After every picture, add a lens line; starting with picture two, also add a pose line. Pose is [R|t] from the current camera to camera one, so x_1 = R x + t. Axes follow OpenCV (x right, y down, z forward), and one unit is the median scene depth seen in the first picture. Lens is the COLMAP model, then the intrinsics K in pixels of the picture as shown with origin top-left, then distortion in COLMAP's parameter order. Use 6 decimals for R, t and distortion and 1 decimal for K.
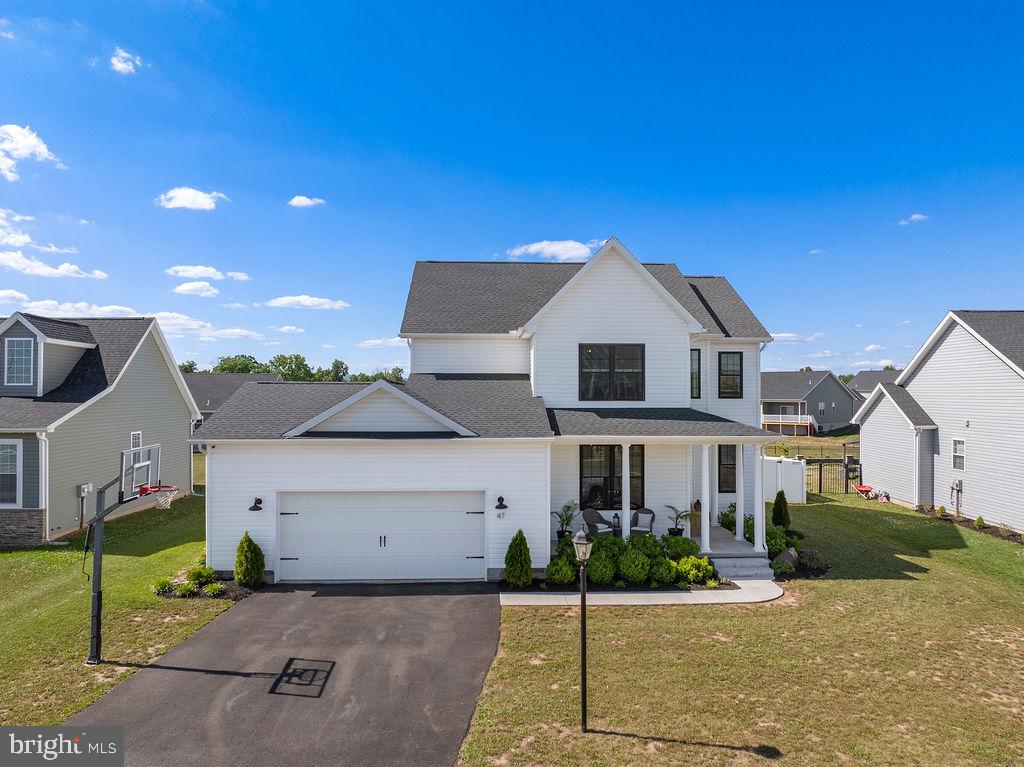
lens RADIAL K [[733.3, 0, 512.0], [0, 733.3, 383.5], [0, 0, 1]] dist [-0.038281, 0.002413]
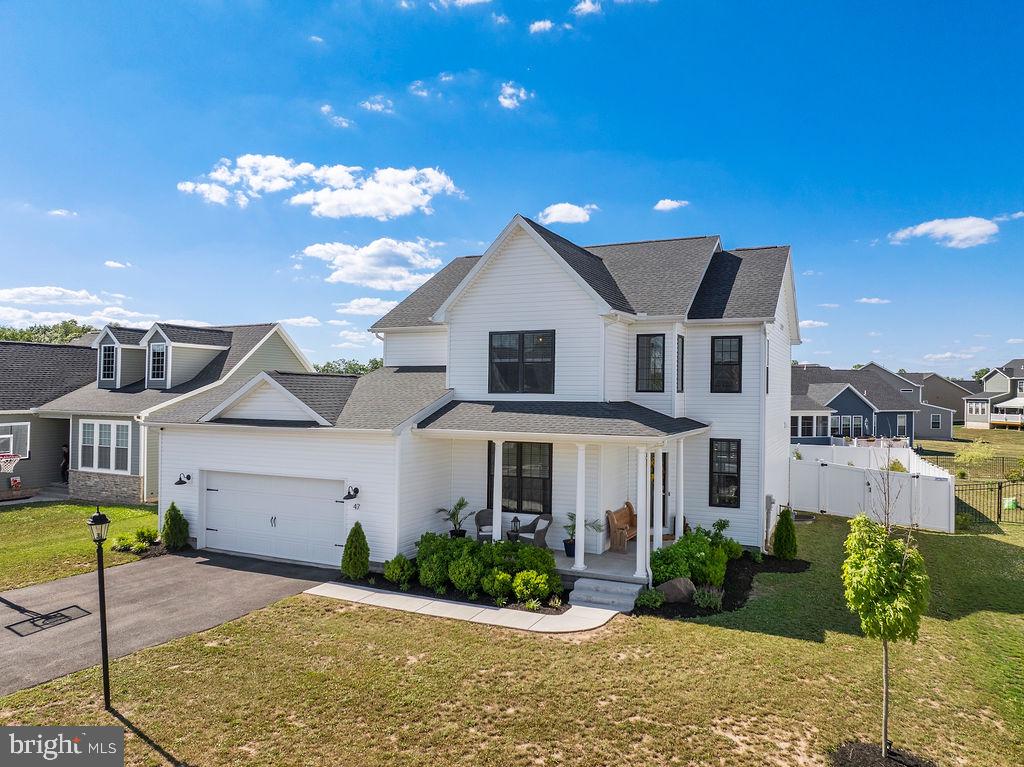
lens RADIAL K [[724.3, 0, 512.0], [0, 724.3, 383.5], [0, 0, 1]] dist [-0.037870, 0.001860]
pose [[0.881829, -0.001311, -0.471568, 0.655640], [0.002343, 0.999996, 0.001603, 0.011463], [0.471564, -0.002518, 0.881828, 0.234933]]
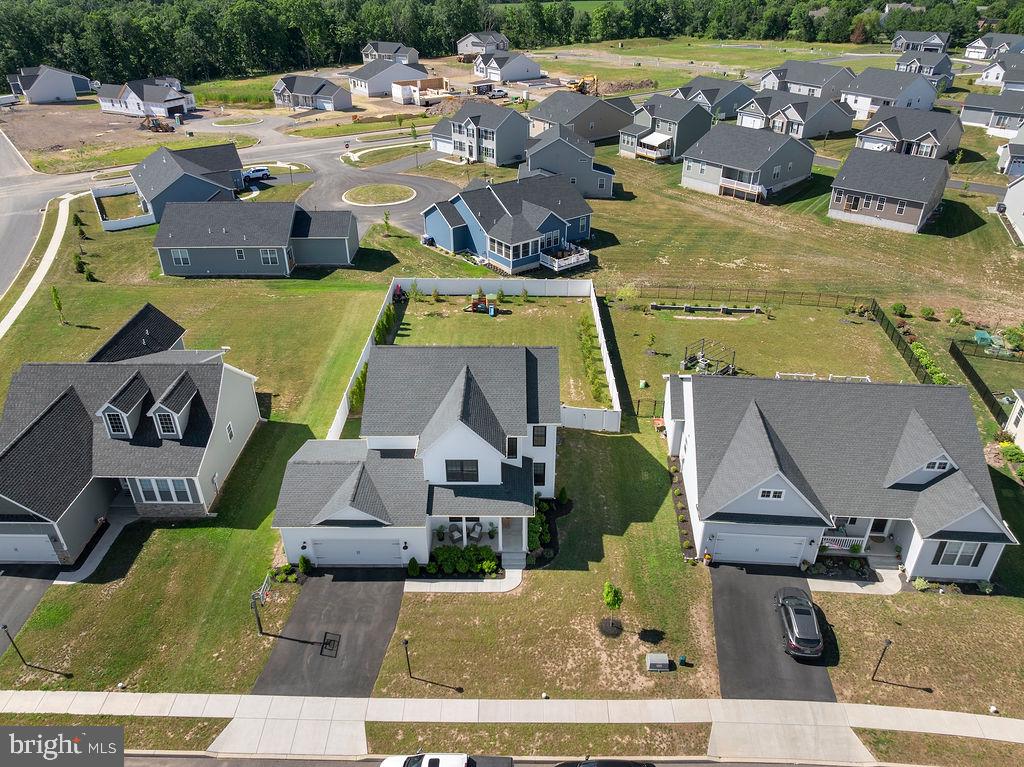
lens RADIAL K [[724.3, 0, 512.0], [0, 724.3, 383.5], [0, 0, 1]] dist [-0.037870, 0.001860]
pose [[0.998849, 0.022319, -0.042457, 0.422857], [0.003380, 0.850200, 0.526450, -1.532209], [0.047847, -0.525987, 0.849145, -0.701571]]
